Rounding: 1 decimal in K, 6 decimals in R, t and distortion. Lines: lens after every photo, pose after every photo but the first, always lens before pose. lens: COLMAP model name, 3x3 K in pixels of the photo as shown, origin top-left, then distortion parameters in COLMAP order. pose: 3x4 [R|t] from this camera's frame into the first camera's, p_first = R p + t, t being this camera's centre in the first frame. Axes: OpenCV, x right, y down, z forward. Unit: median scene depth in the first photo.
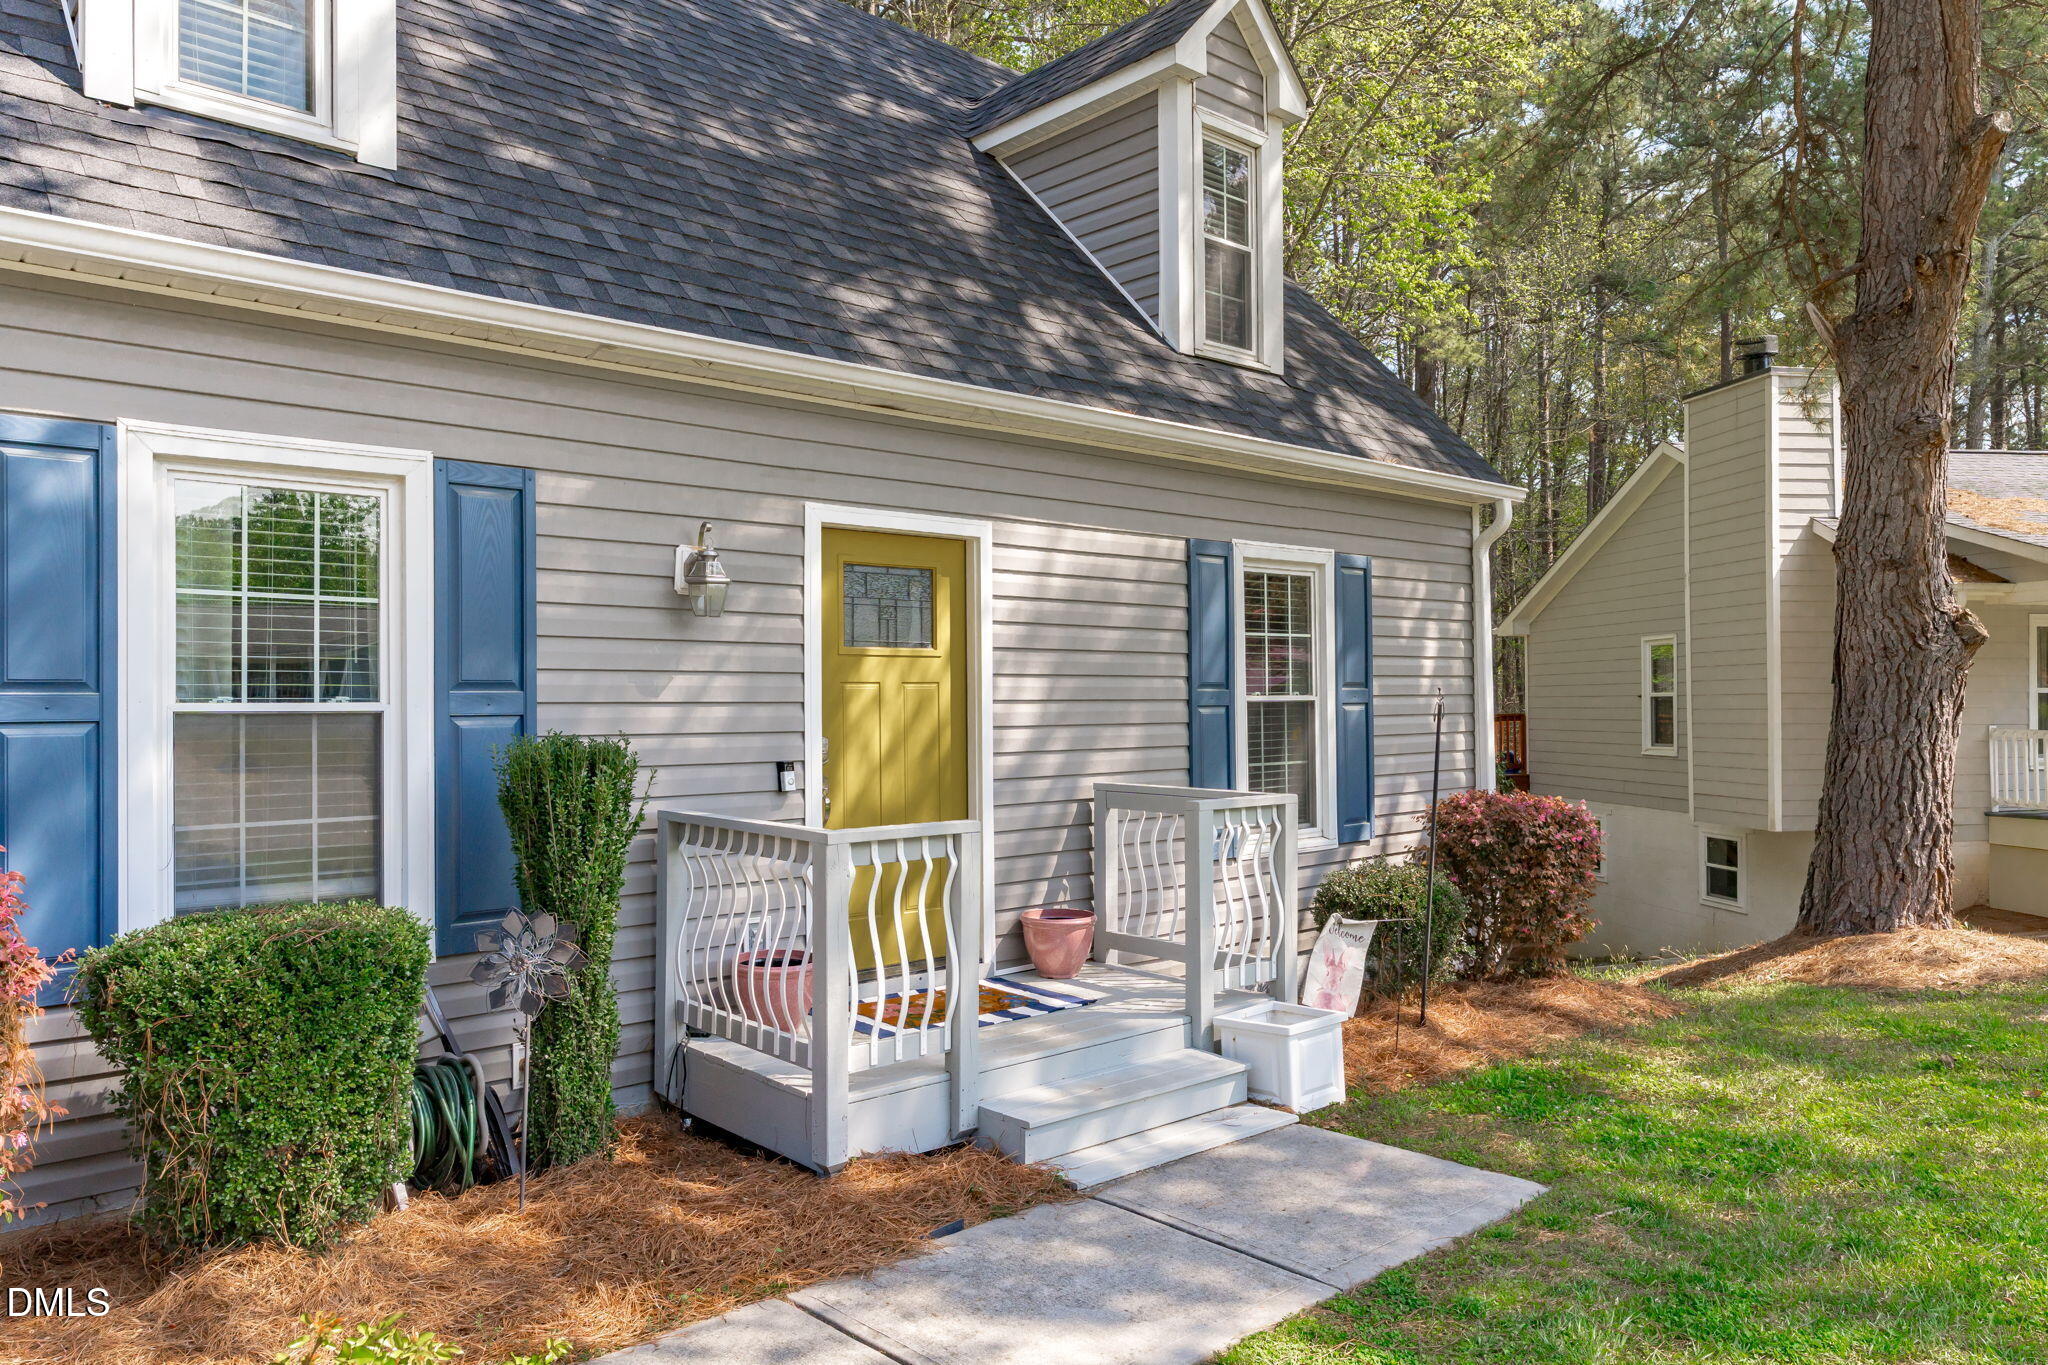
lens RADIAL K [[1421.4, 0, 1023.8], [0, 1421.4, 682.1], [0, 0, 1]] dist [-0.002717, 0.036800]
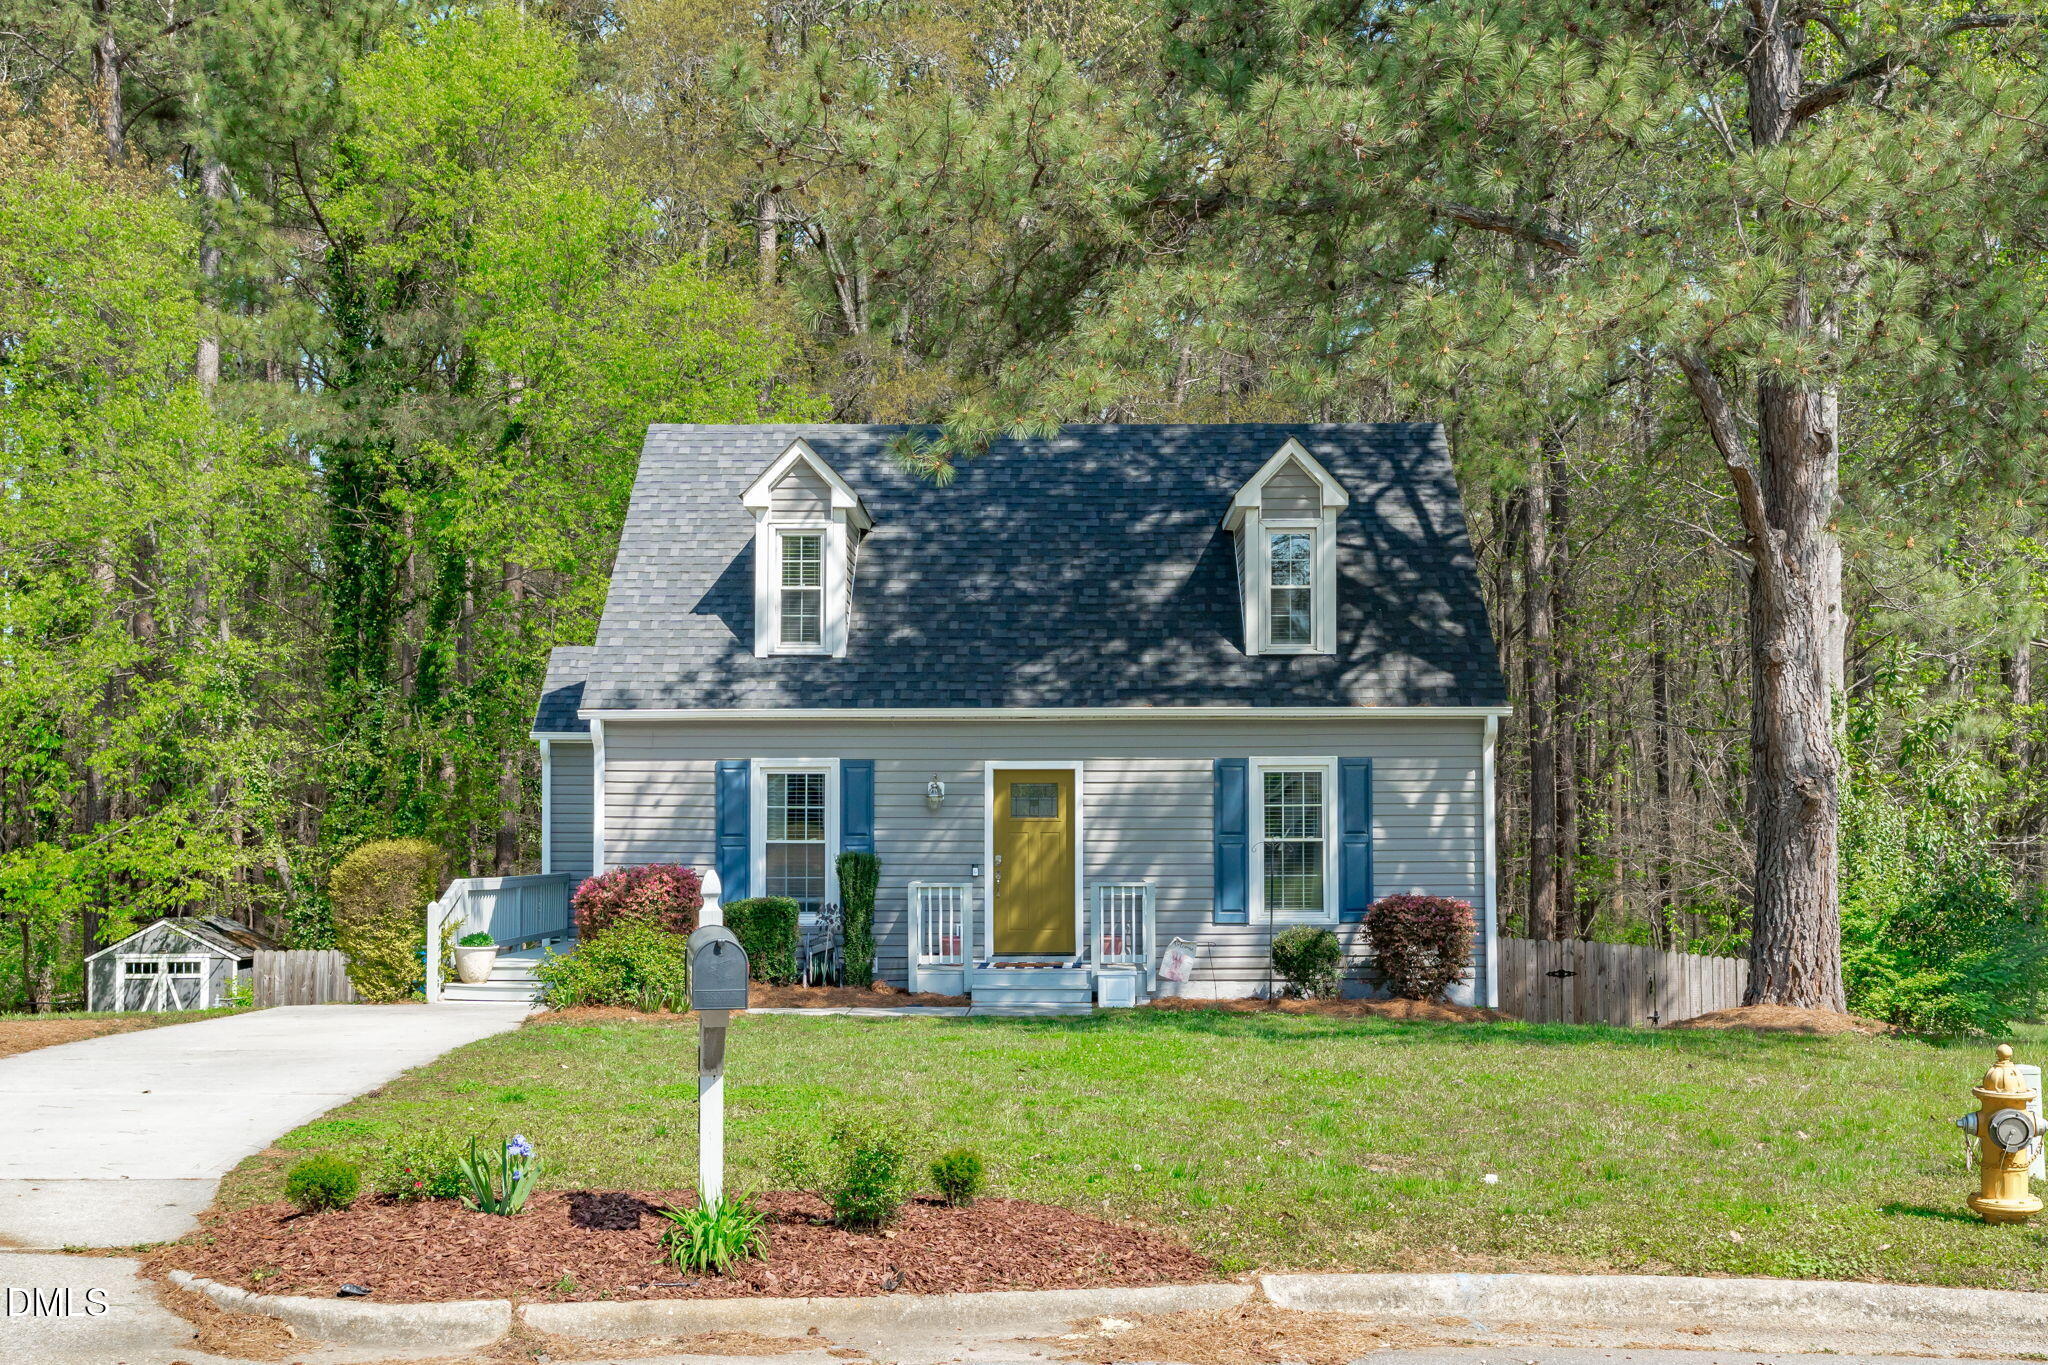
lens RADIAL K [[2113.4, 0, 1158.1], [0, 2113.4, 752.4], [0, 0, 1]] dist [0.012941, 0.018723]
pose [[0.749020, -0.018849, -0.662280, 2.191804], [0.005519, 0.999738, -0.022212, -0.049300], [0.662525, 0.012982, 0.748927, -1.372411]]
